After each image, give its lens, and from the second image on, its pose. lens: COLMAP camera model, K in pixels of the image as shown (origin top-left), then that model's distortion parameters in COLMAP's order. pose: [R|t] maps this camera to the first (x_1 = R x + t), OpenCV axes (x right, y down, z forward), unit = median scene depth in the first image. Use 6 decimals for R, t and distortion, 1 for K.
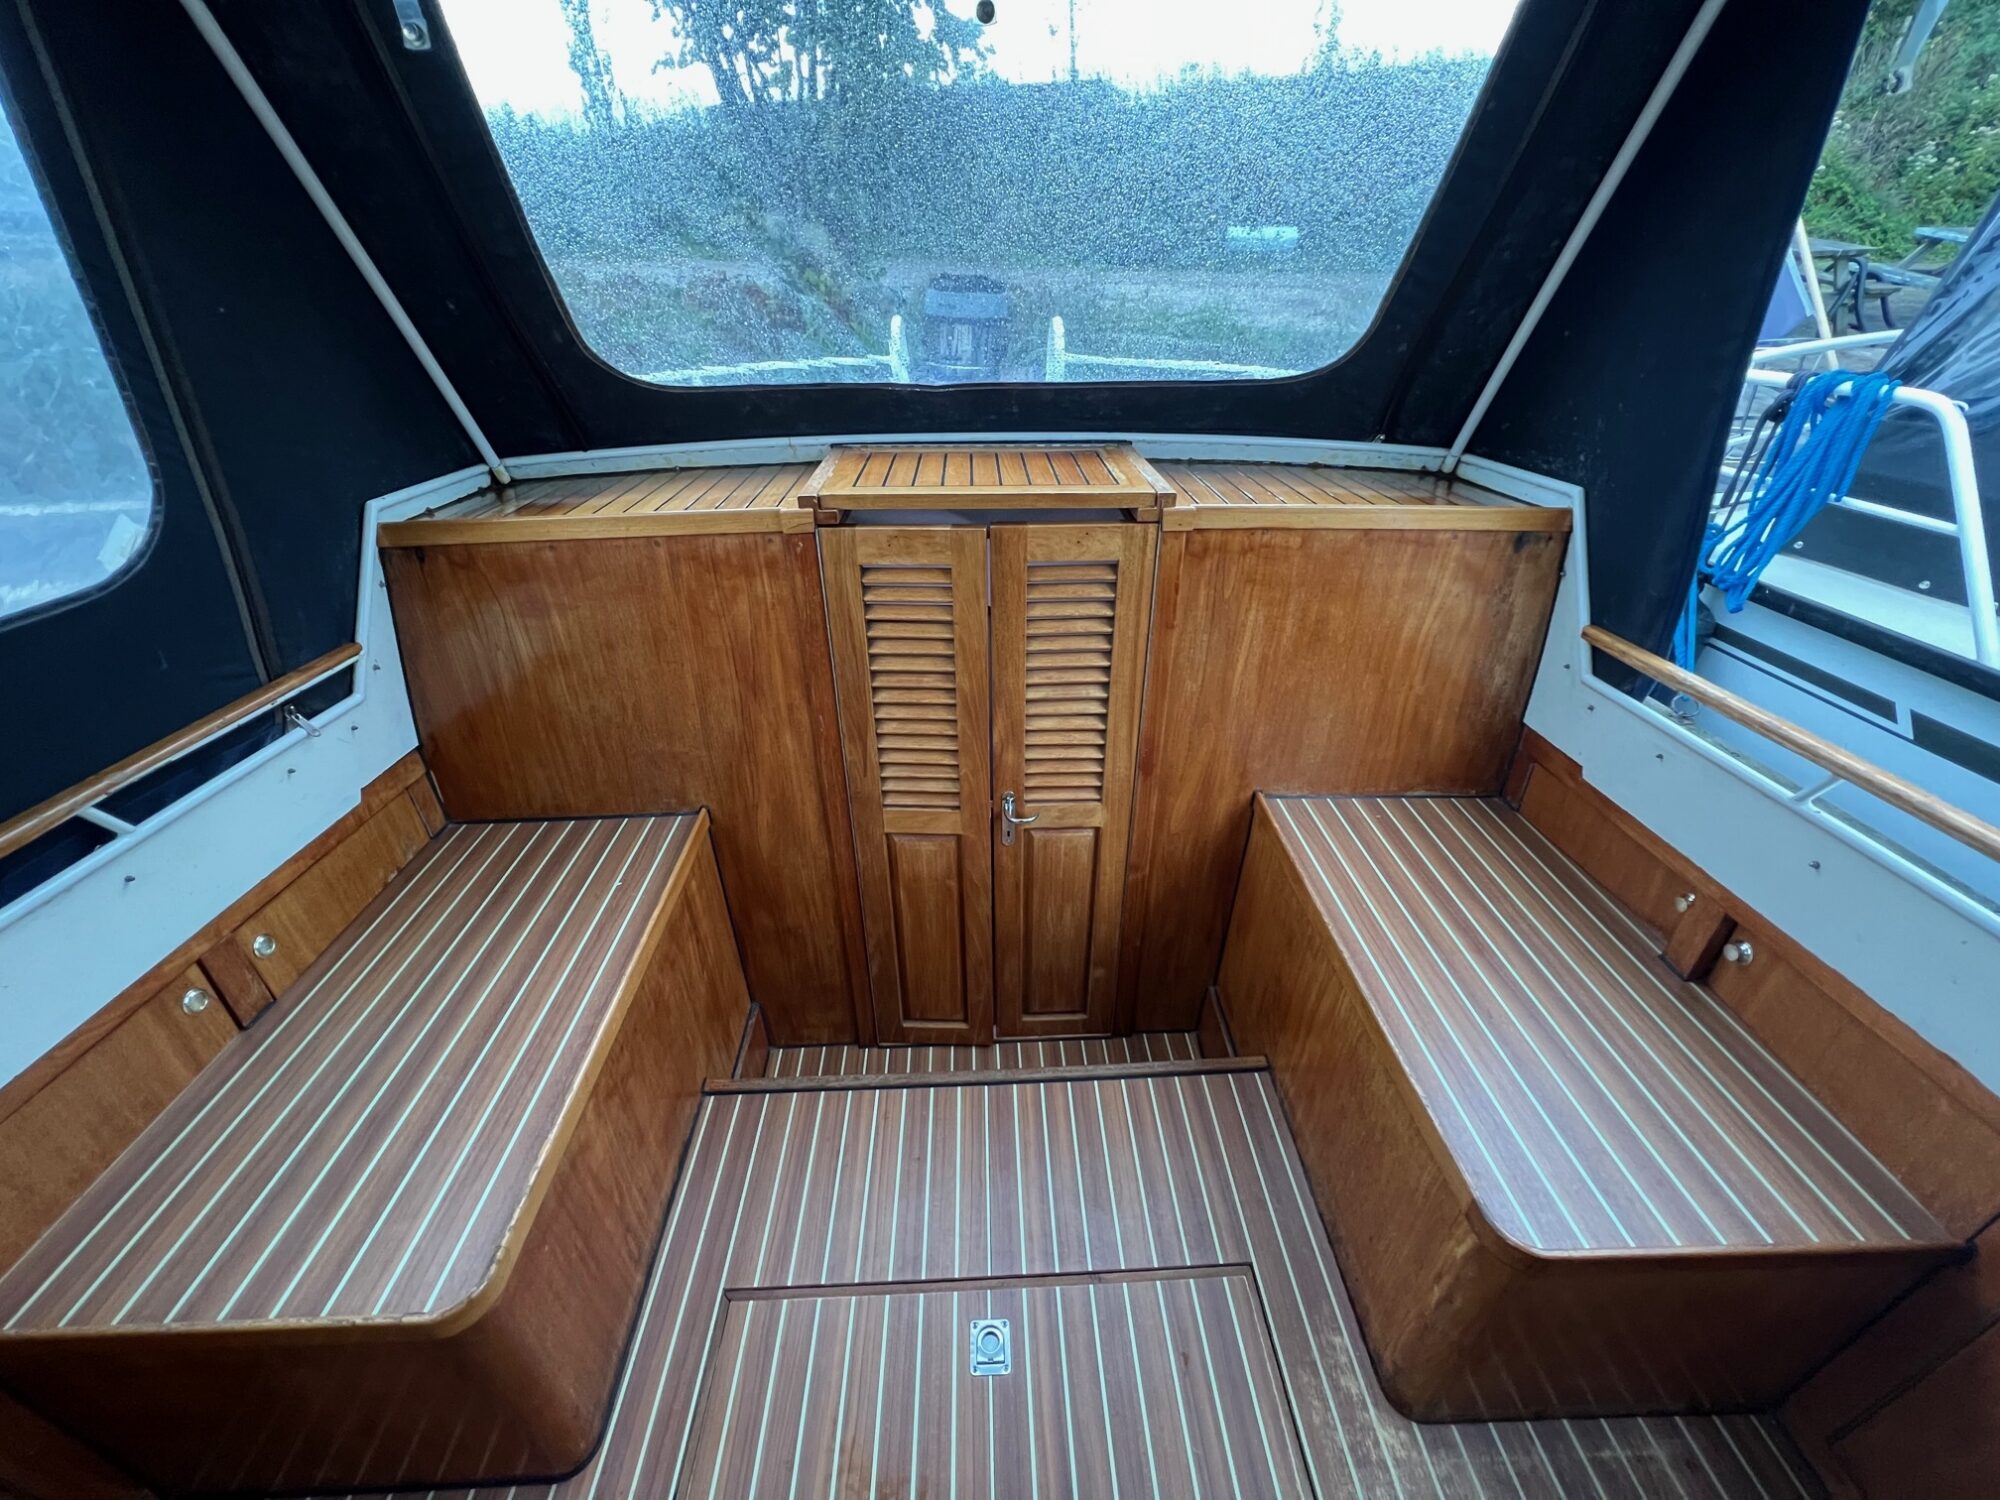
lens RADIAL K [[809.6, 0, 966.4], [0, 809.6, 760.0], [0, 0, 1]] dist [0.004127, 0.001150]
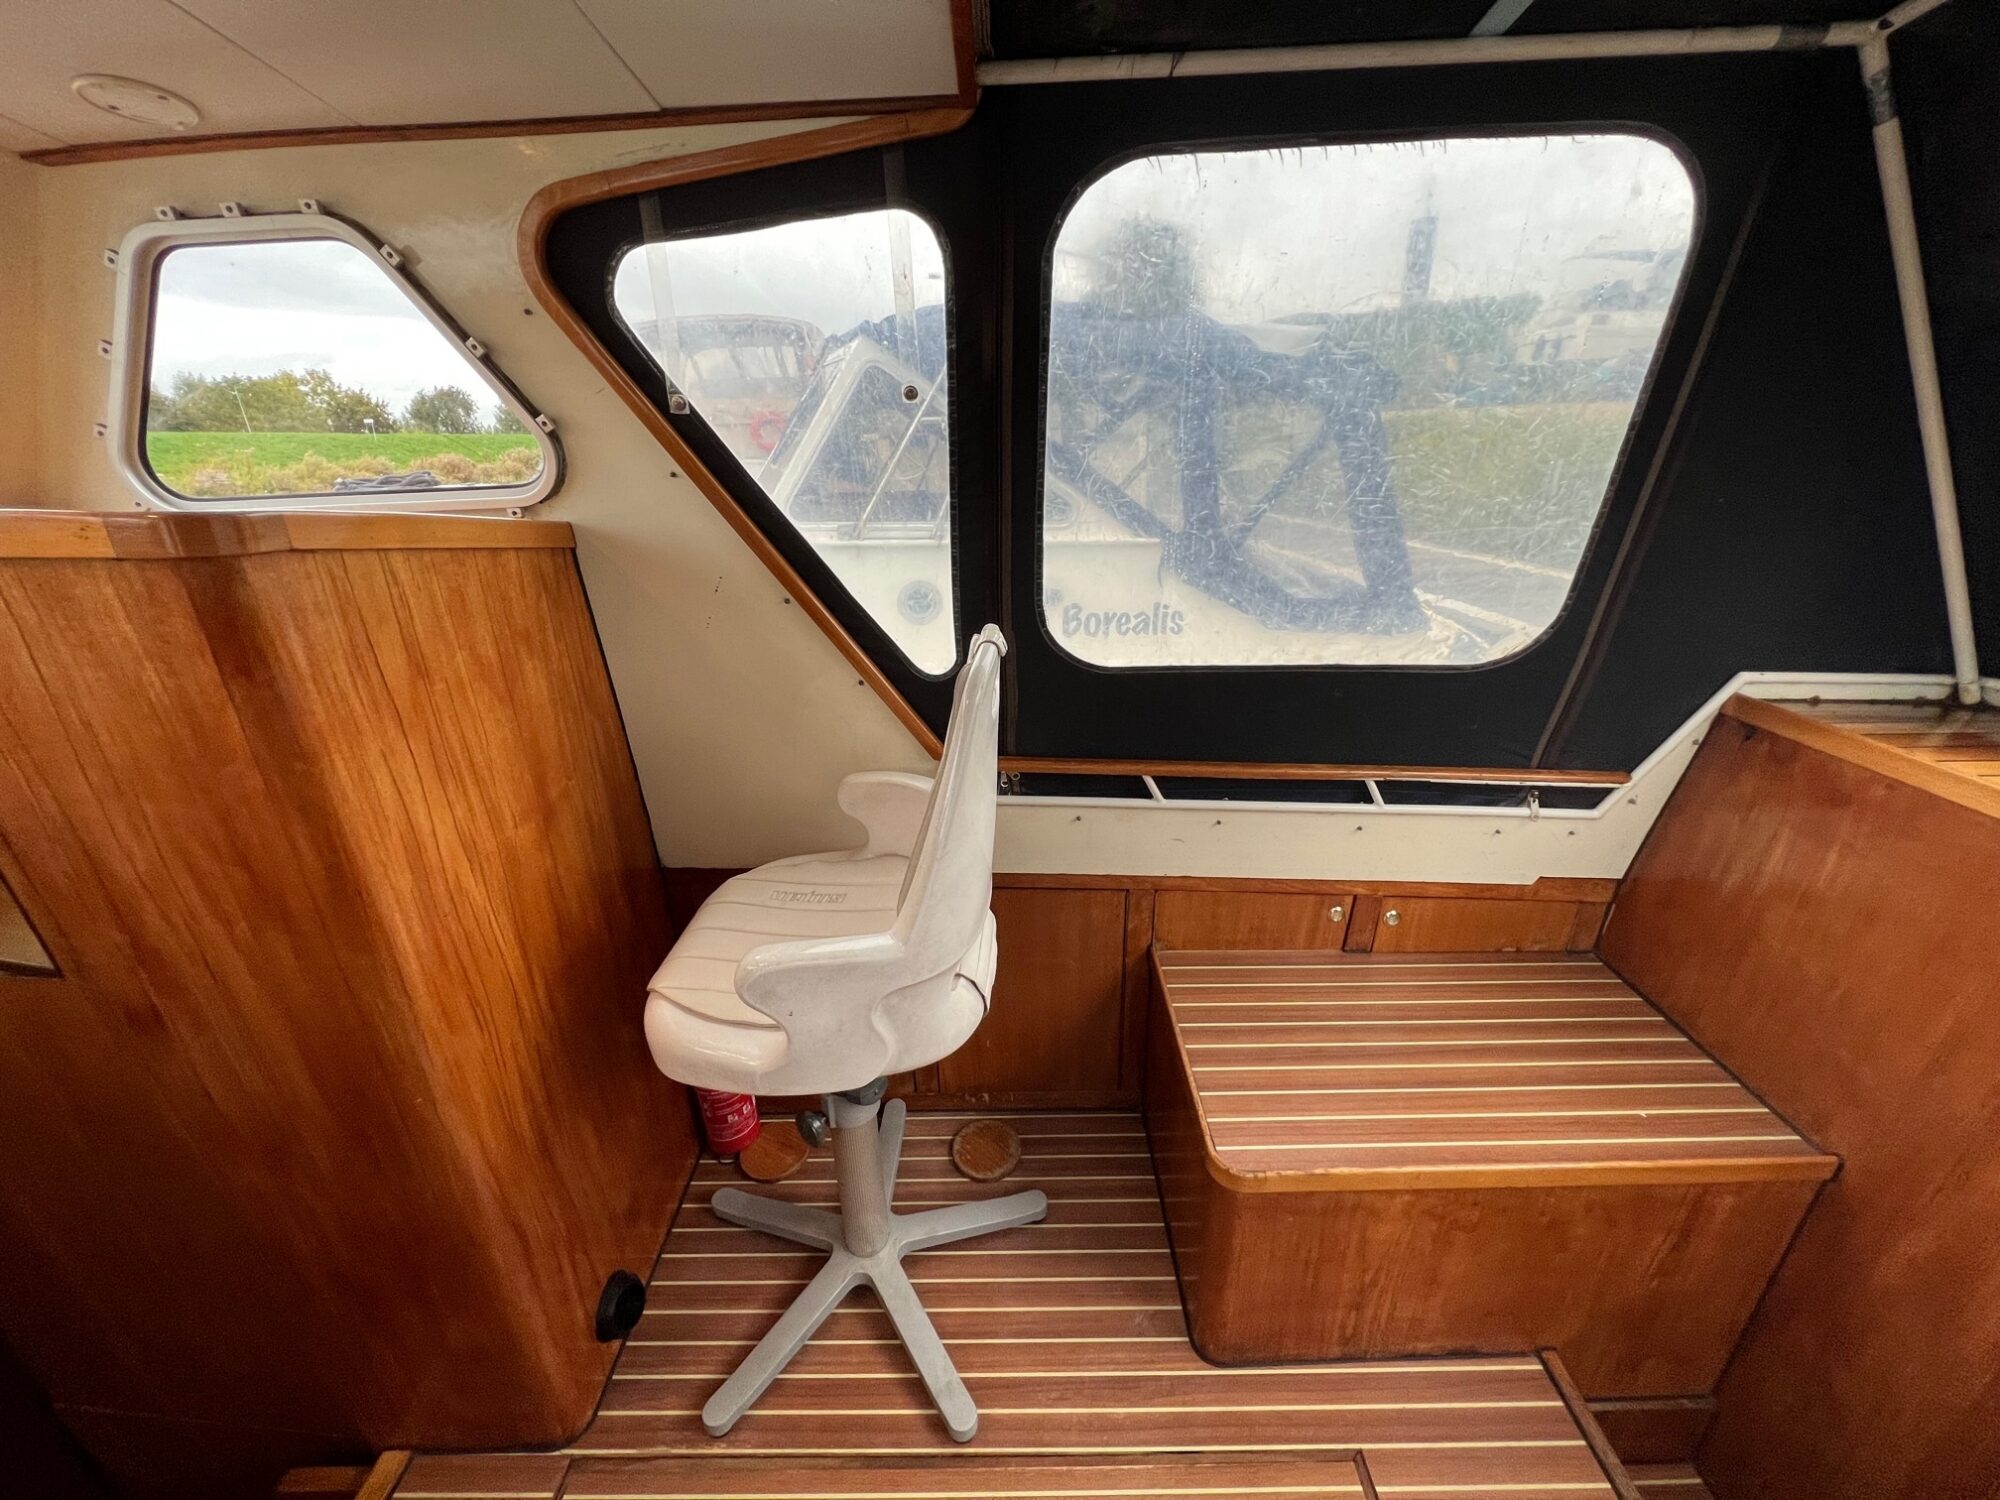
lens RADIAL K [[809.6, 0, 1003.0], [0, 809.6, 745.0], [0, 0, 1]] dist [0.004127, 0.001150]
pose [[-0.015931, 0.396301, -0.917982, 0.247692], [-0.499553, 0.792146, 0.350646, -0.135137], [0.866137, 0.464167, 0.185353, 0.043528]]
